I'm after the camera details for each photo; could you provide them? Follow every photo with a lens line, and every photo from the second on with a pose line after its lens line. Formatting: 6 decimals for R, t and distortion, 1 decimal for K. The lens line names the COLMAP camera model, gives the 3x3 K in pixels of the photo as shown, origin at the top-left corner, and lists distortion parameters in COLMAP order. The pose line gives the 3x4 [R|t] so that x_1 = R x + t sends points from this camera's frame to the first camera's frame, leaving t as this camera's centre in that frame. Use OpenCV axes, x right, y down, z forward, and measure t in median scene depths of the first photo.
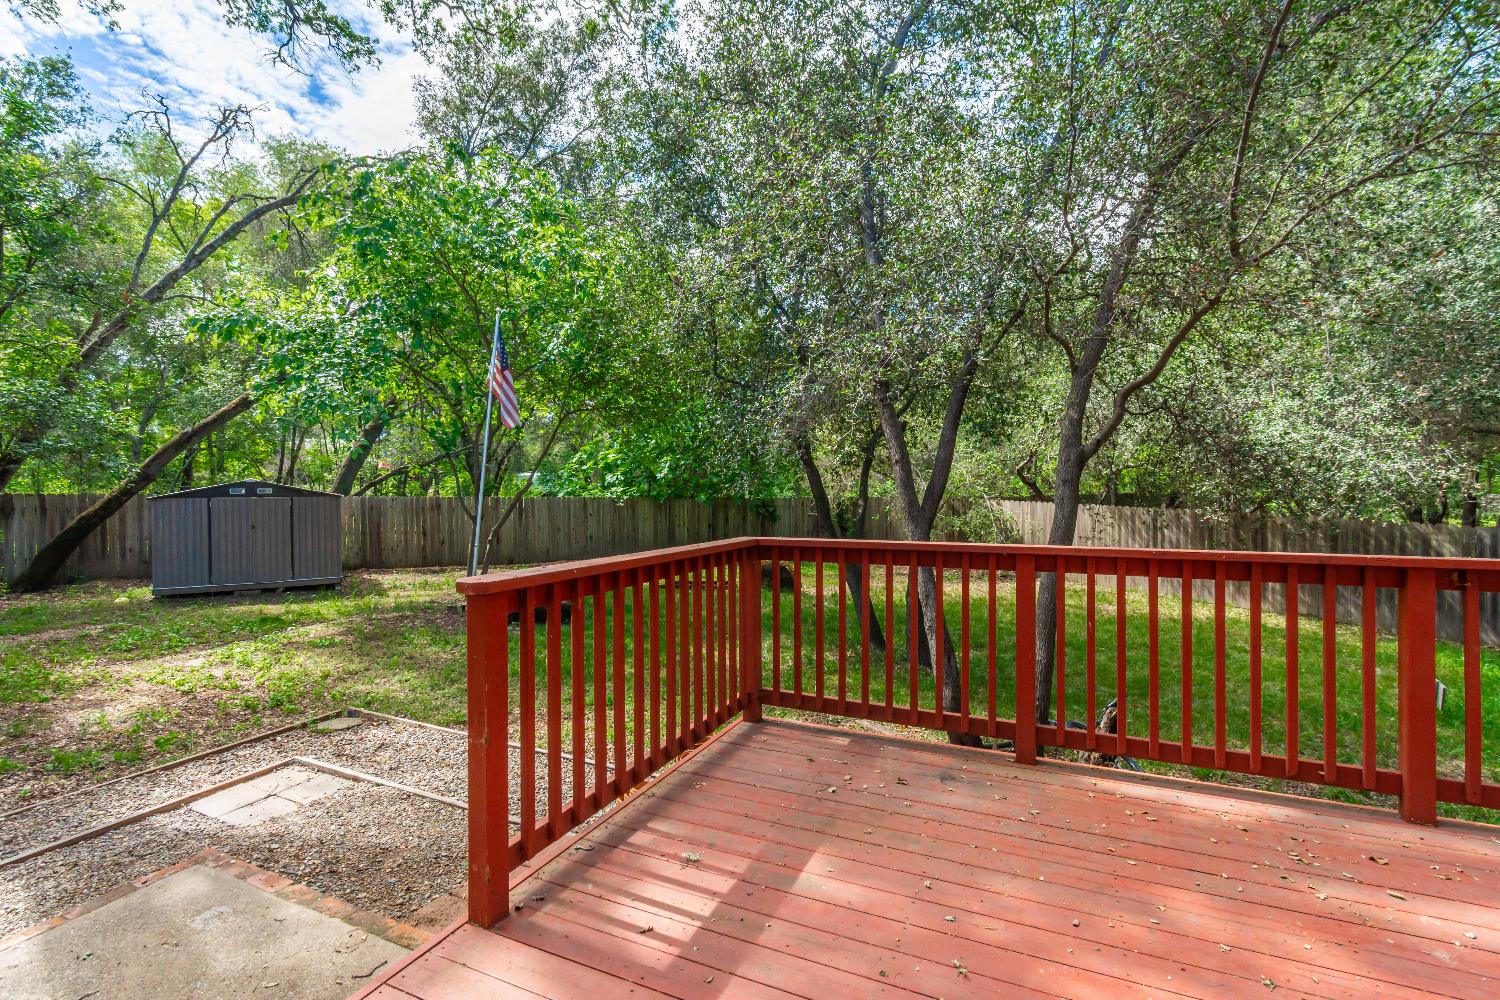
lens RADIAL K [[646.7, 0, 750.0], [0, 646.7, 500.0], [0, 0, 1]] dist [-0.000396, -0.001637]
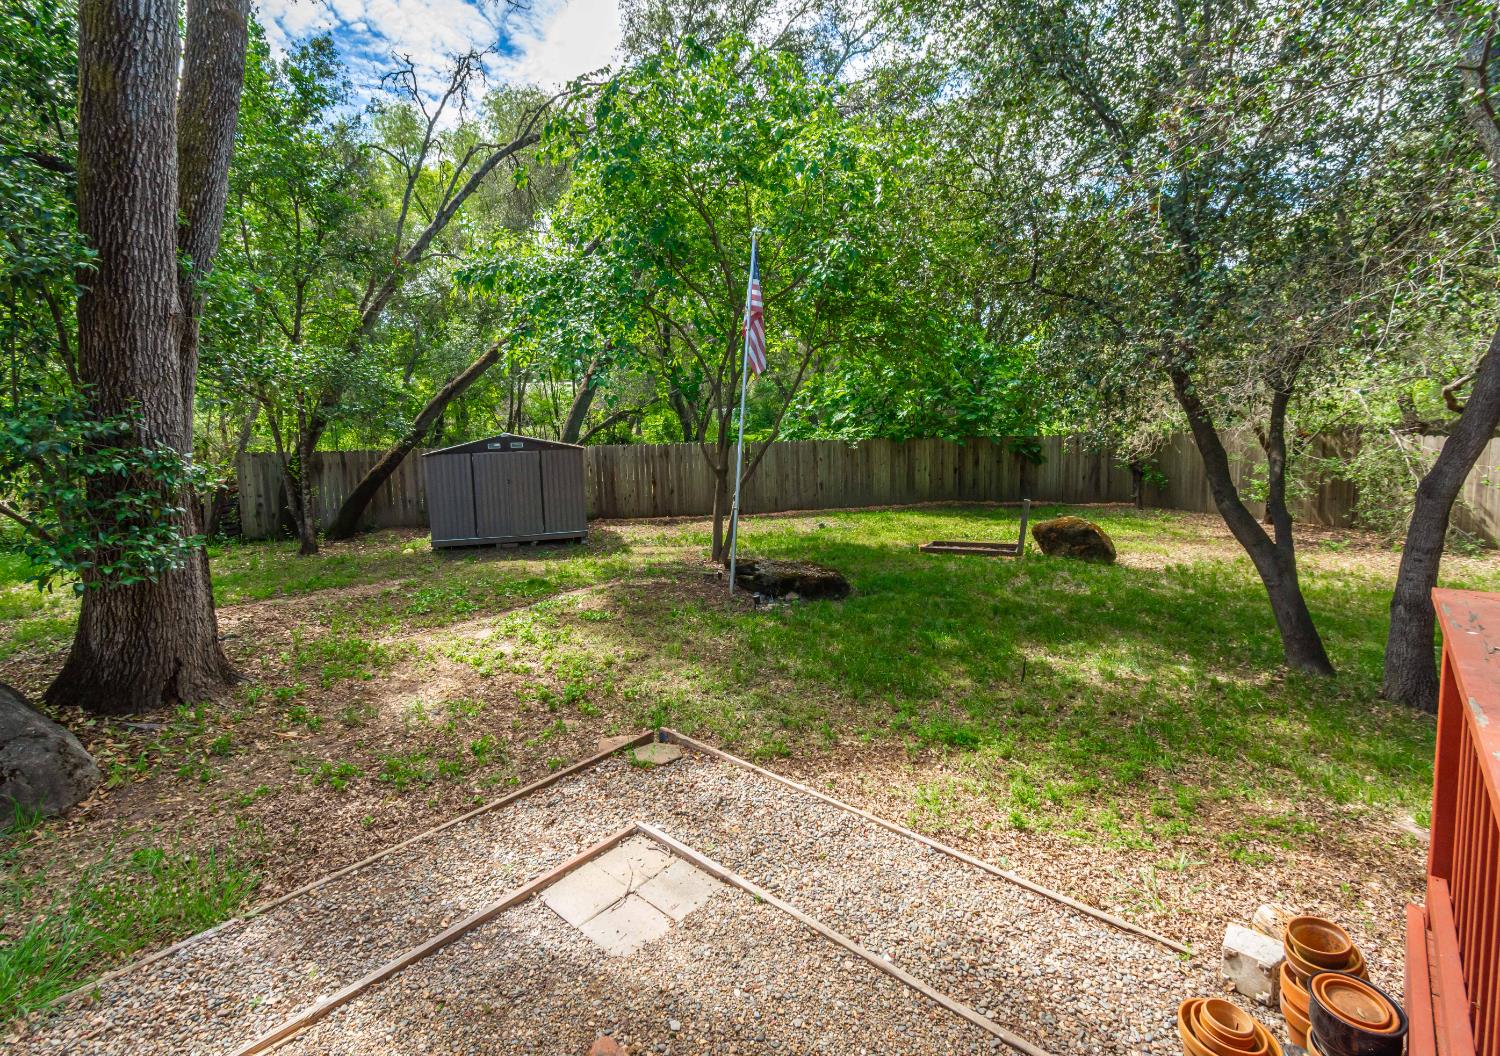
lens RADIAL K [[700.3, 0, 743.1], [0, 700.3, 490.4], [0, 0, 1]] dist [-0.001637, 0.000743]
pose [[0.952797, 0.000079, -0.303608, -0.091675], [0.024496, 0.996720, 0.077136, -0.020137], [0.302618, -0.080932, 0.949670, 0.073785]]
